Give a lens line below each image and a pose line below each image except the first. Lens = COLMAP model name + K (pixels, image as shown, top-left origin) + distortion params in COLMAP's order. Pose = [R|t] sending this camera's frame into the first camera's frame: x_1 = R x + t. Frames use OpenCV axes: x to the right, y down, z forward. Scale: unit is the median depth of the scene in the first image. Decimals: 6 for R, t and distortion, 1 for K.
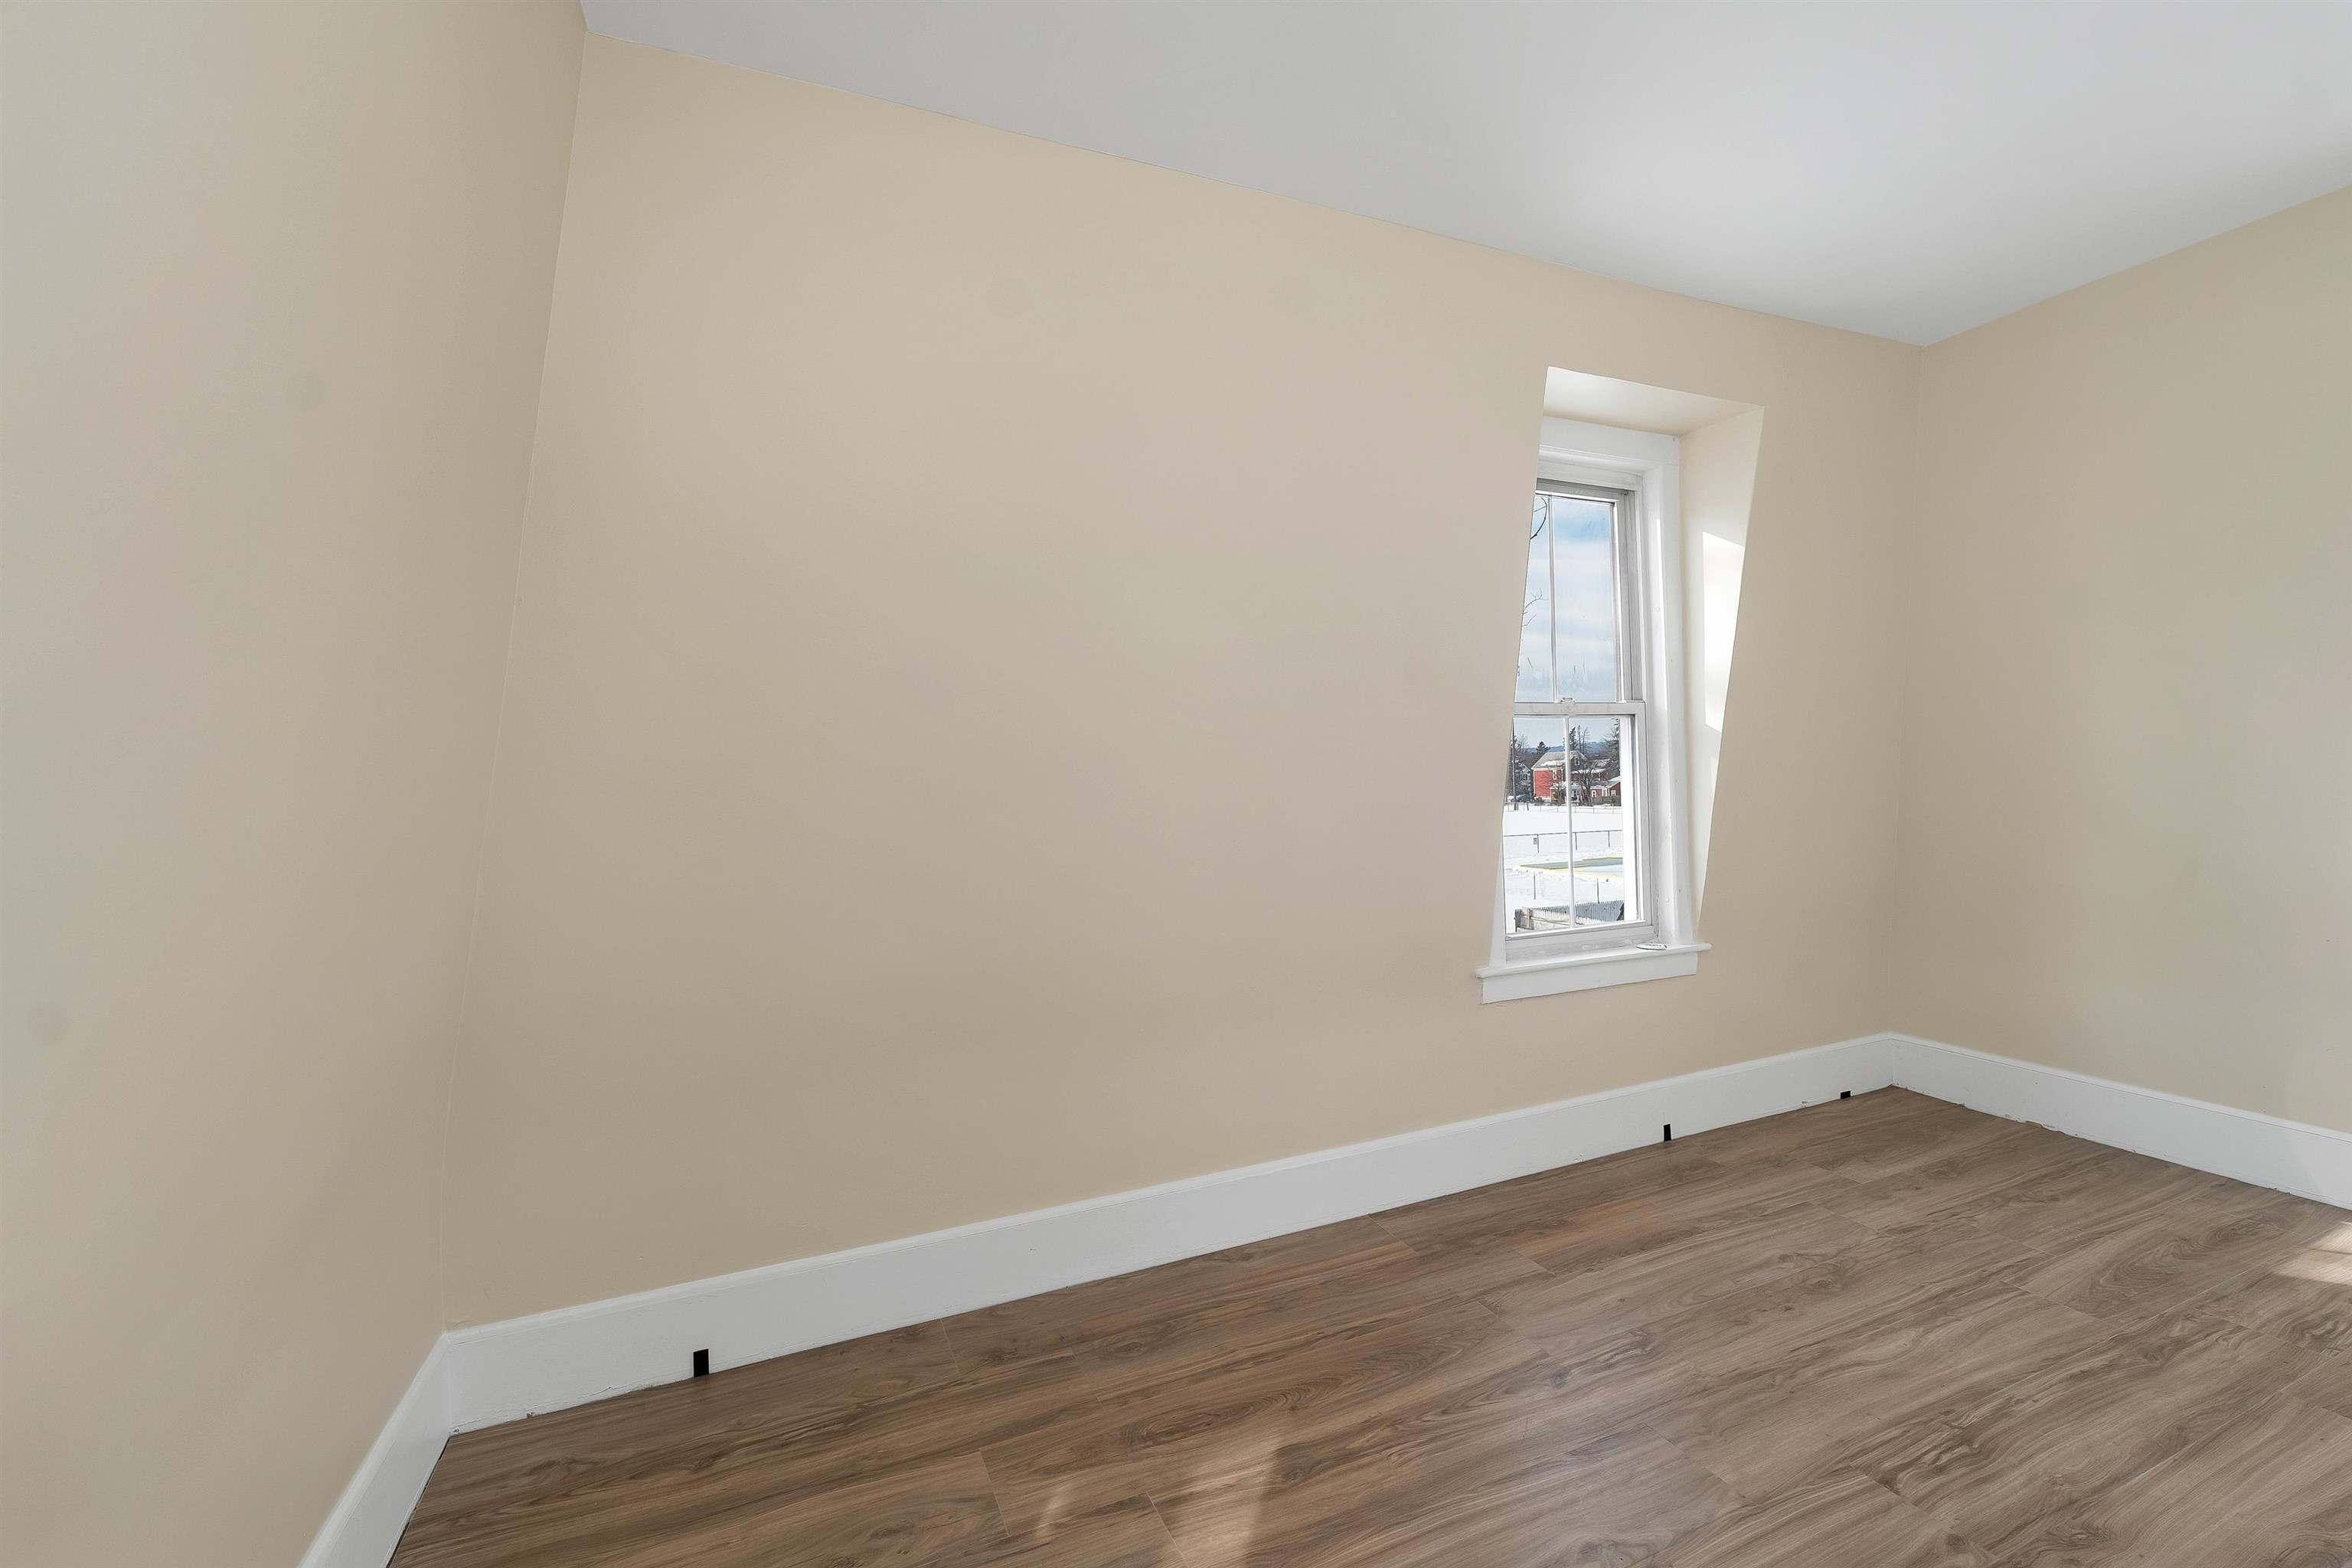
lens RADIAL K [[1002.8, 0, 1181.6], [0, 1002.8, 780.5], [0, 0, 1]] dist [0.001021, 0.000033]
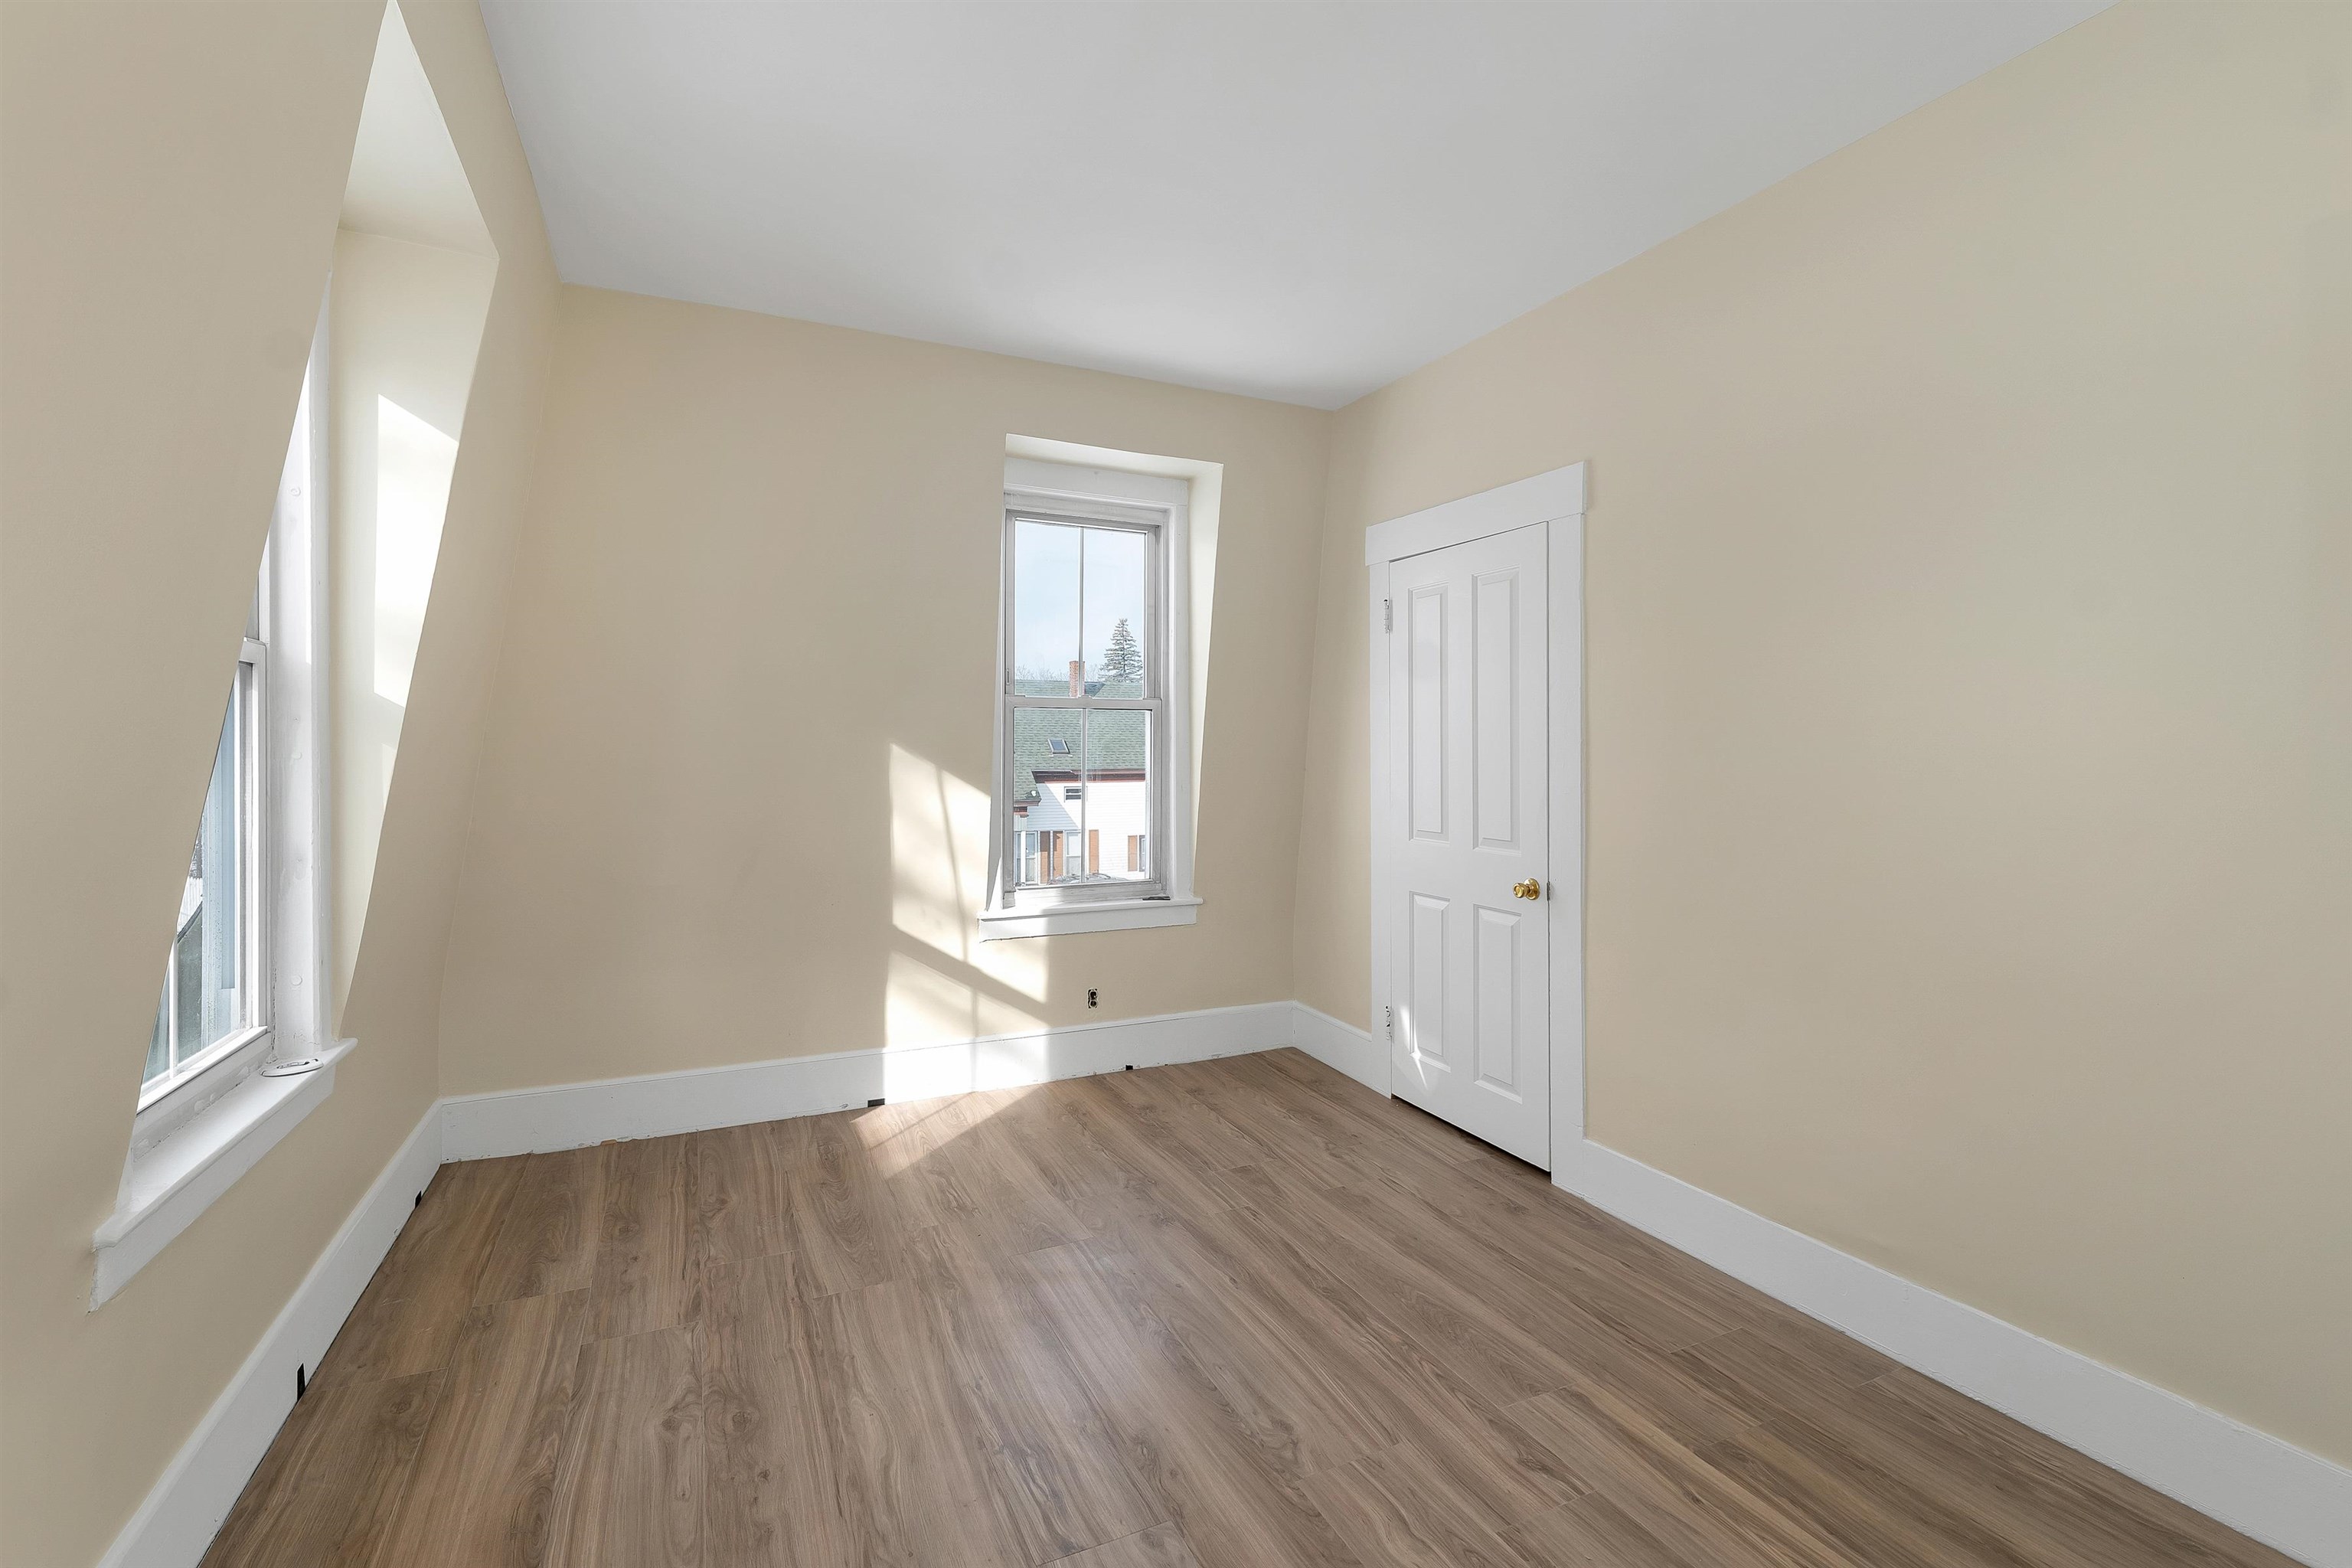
lens RADIAL K [[1002.8, 0, 1162.2], [0, 1002.8, 753.2], [0, 0, 1]] dist [0.001021, 0.000033]
pose [[-0.022601, 0.025535, 0.999418, -0.143444], [0.003877, 0.999668, -0.025454, 0.000395], [-0.999737, 0.003300, -0.022693, 0.583968]]
